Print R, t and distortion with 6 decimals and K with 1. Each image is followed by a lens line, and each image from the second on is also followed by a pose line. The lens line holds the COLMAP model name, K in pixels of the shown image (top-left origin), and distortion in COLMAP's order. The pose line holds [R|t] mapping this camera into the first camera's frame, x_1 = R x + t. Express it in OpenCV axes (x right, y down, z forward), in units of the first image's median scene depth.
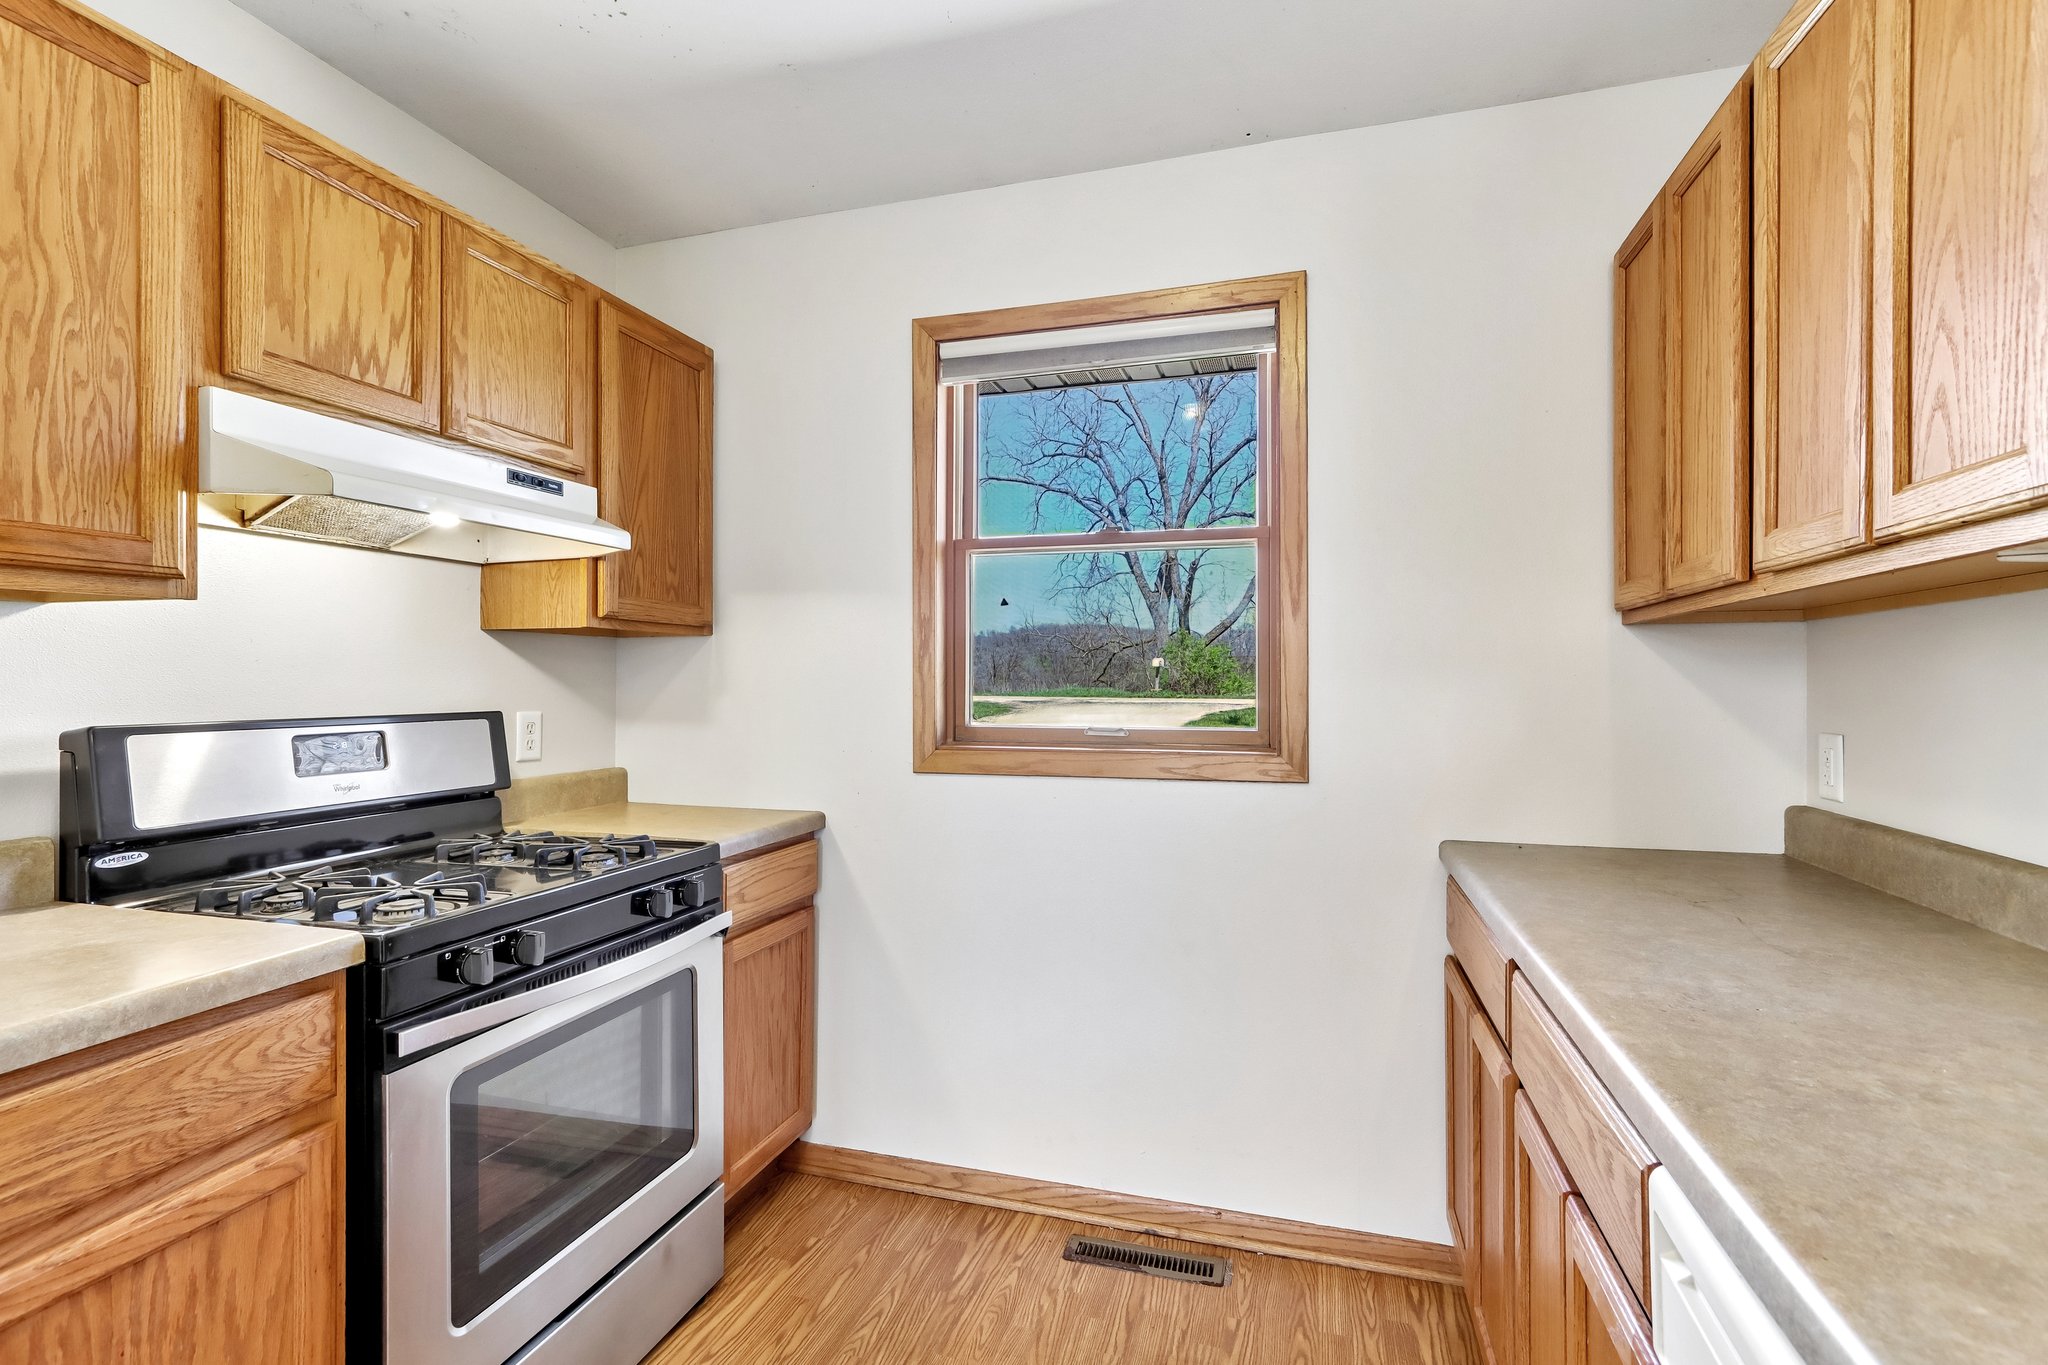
lens RADIAL K [[949.5, 0, 1018.8], [0, 949.5, 677.8], [0, 0, 1]] dist [0.004620, 0.000085]
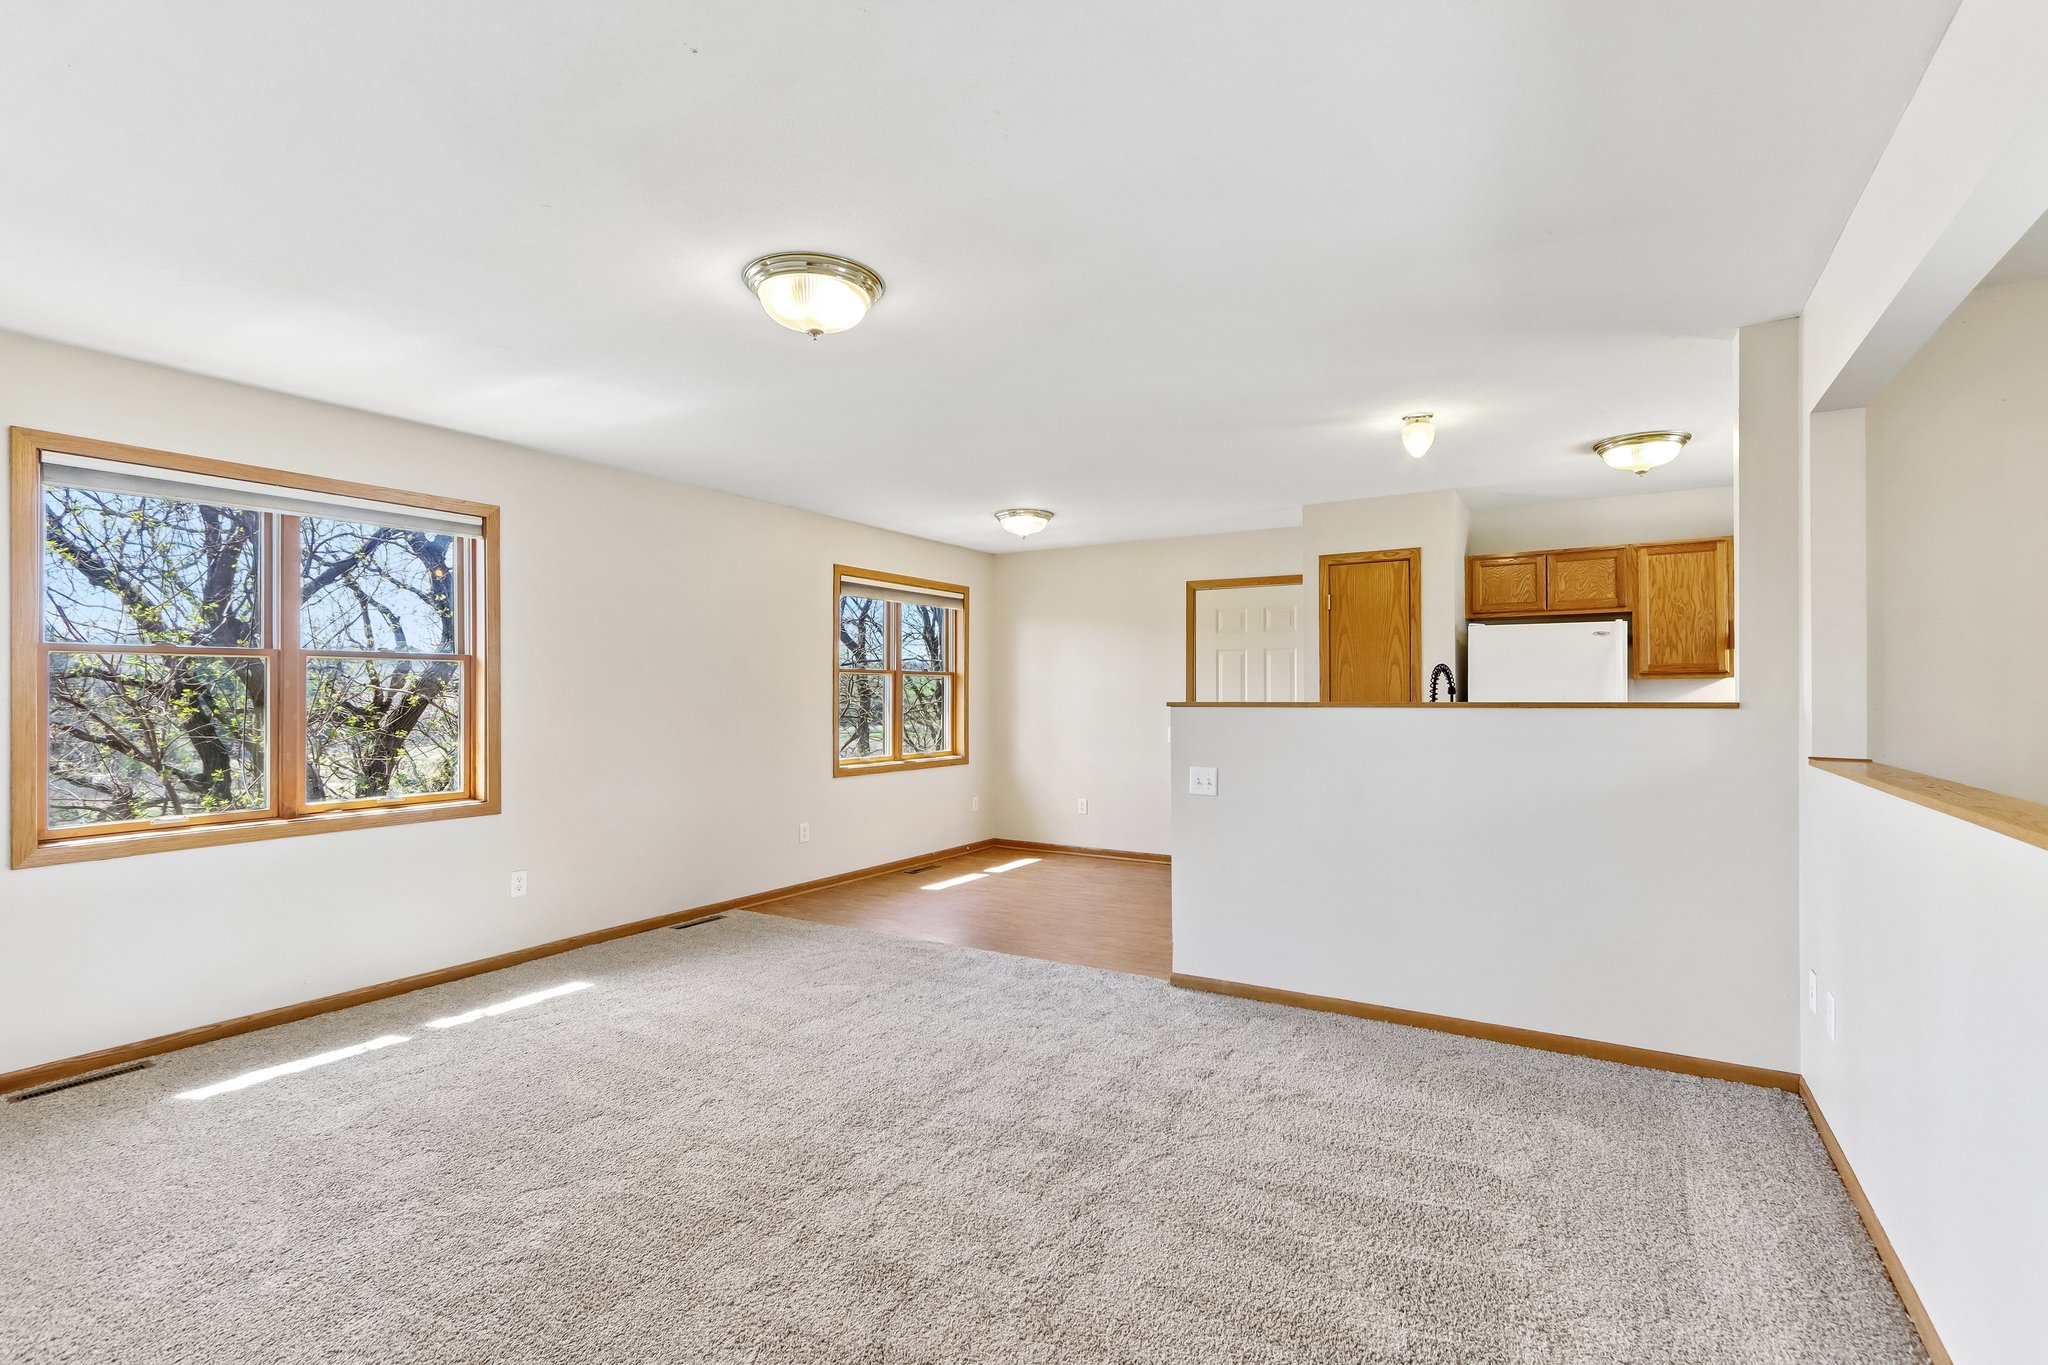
lens RADIAL K [[949.5, 0, 1018.8], [0, 949.5, 677.8], [0, 0, 1]] dist [0.004620, 0.000085]
pose [[-0.256944, -0.016851, -0.966279, 2.247654], [0.006653, 0.999793, -0.019205, -0.017960], [0.966403, -0.011363, -0.256779, -0.490858]]
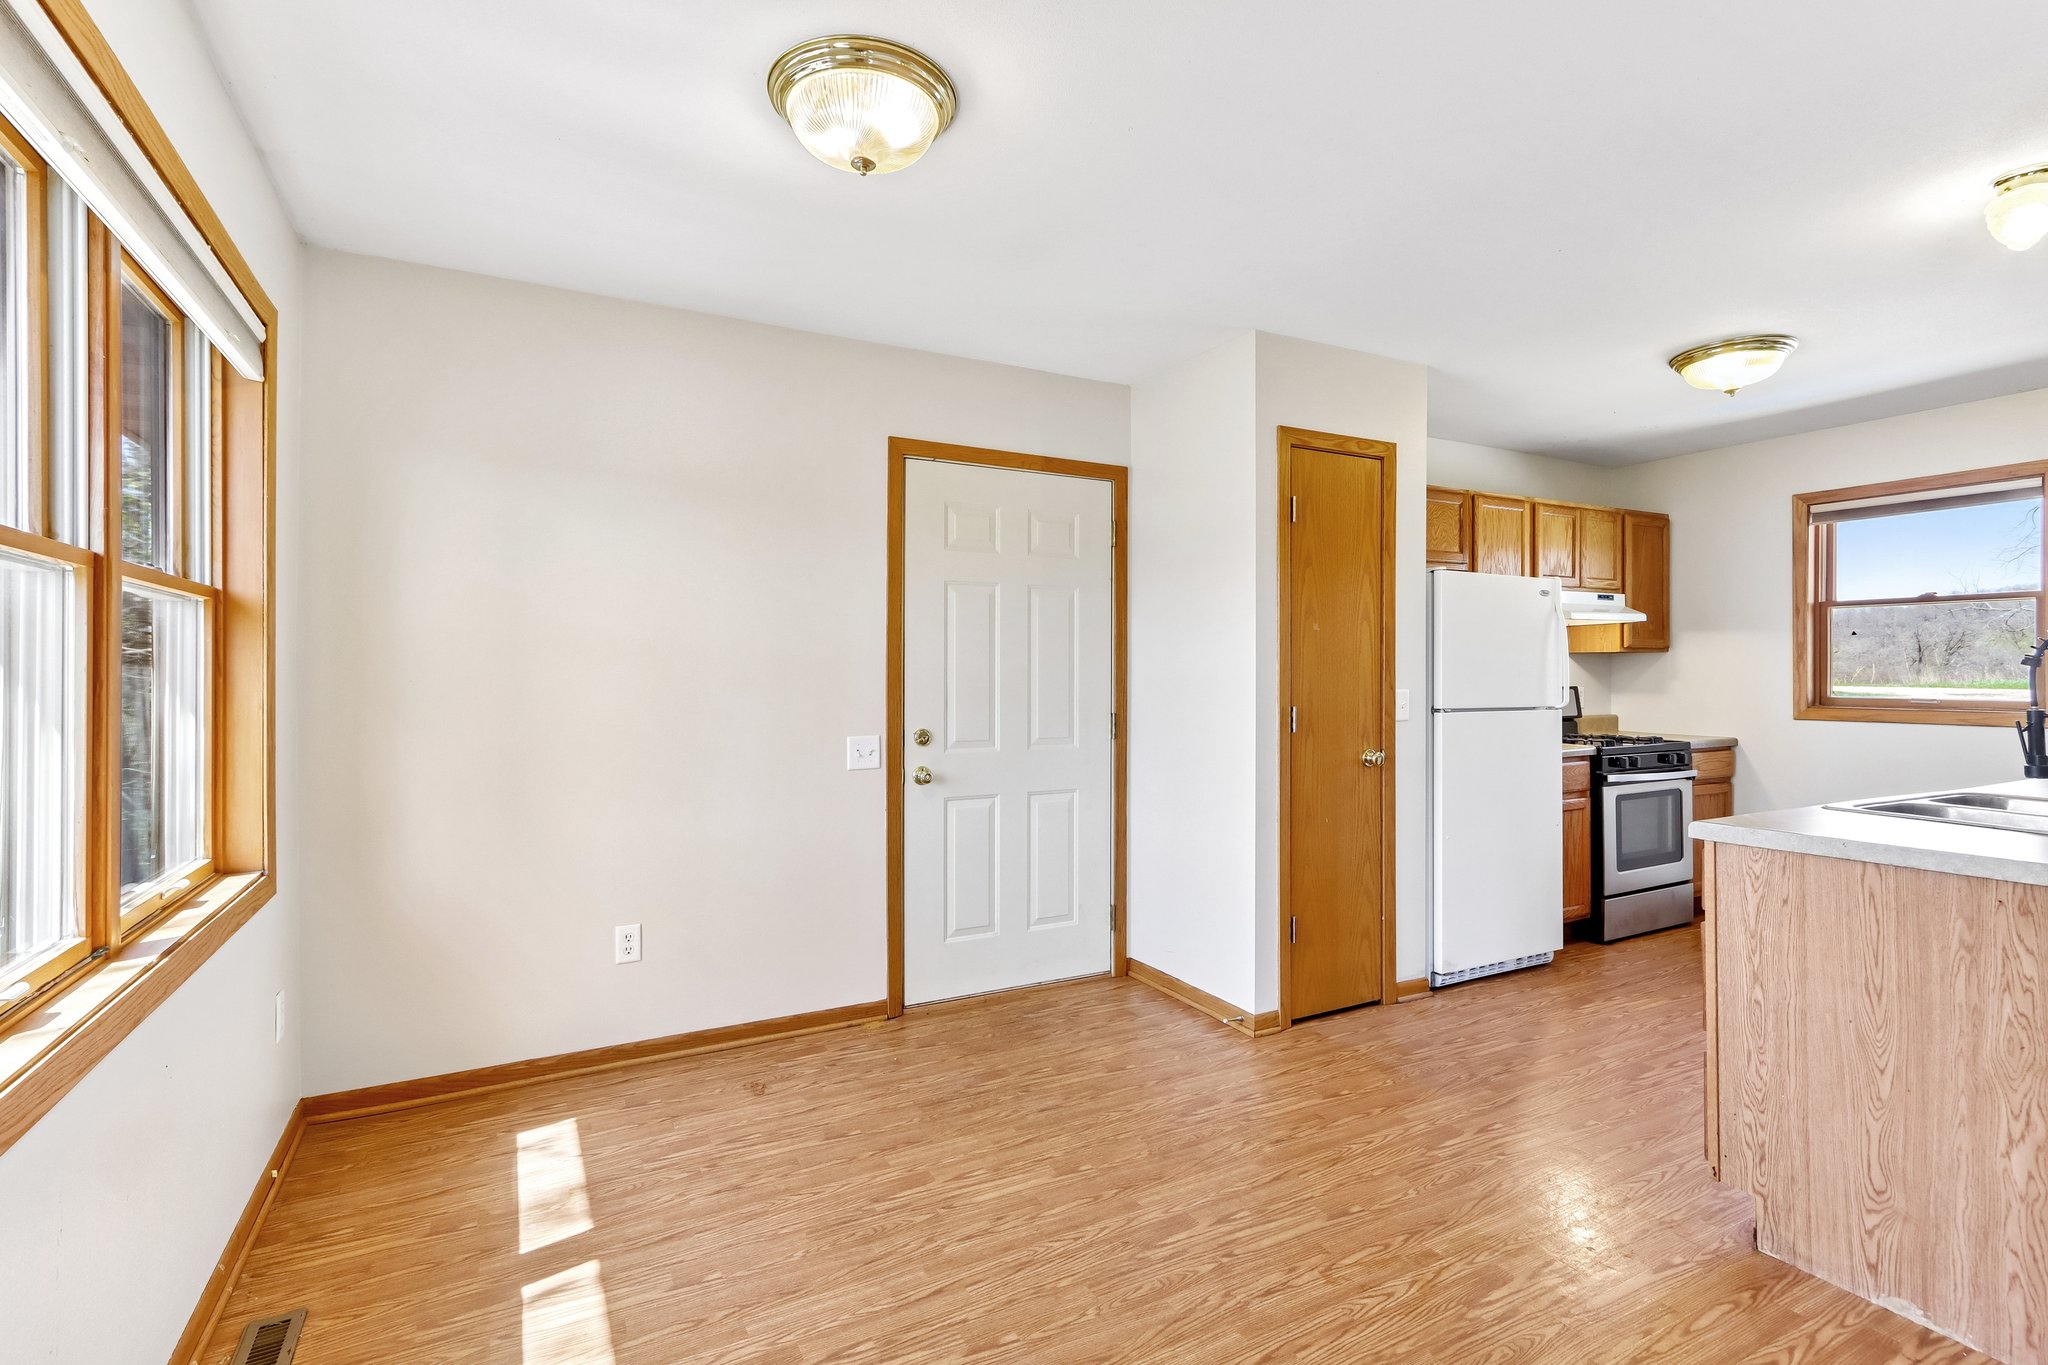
lens RADIAL K [[949.5, 0, 1018.8], [0, 949.5, 677.8], [0, 0, 1]] dist [0.004620, 0.000085]
pose [[0.710453, 0.004692, -0.703729, 0.162334], [0.003495, 0.999942, 0.010195, -0.017956], [0.703736, -0.009703, 0.710395, -1.787315]]
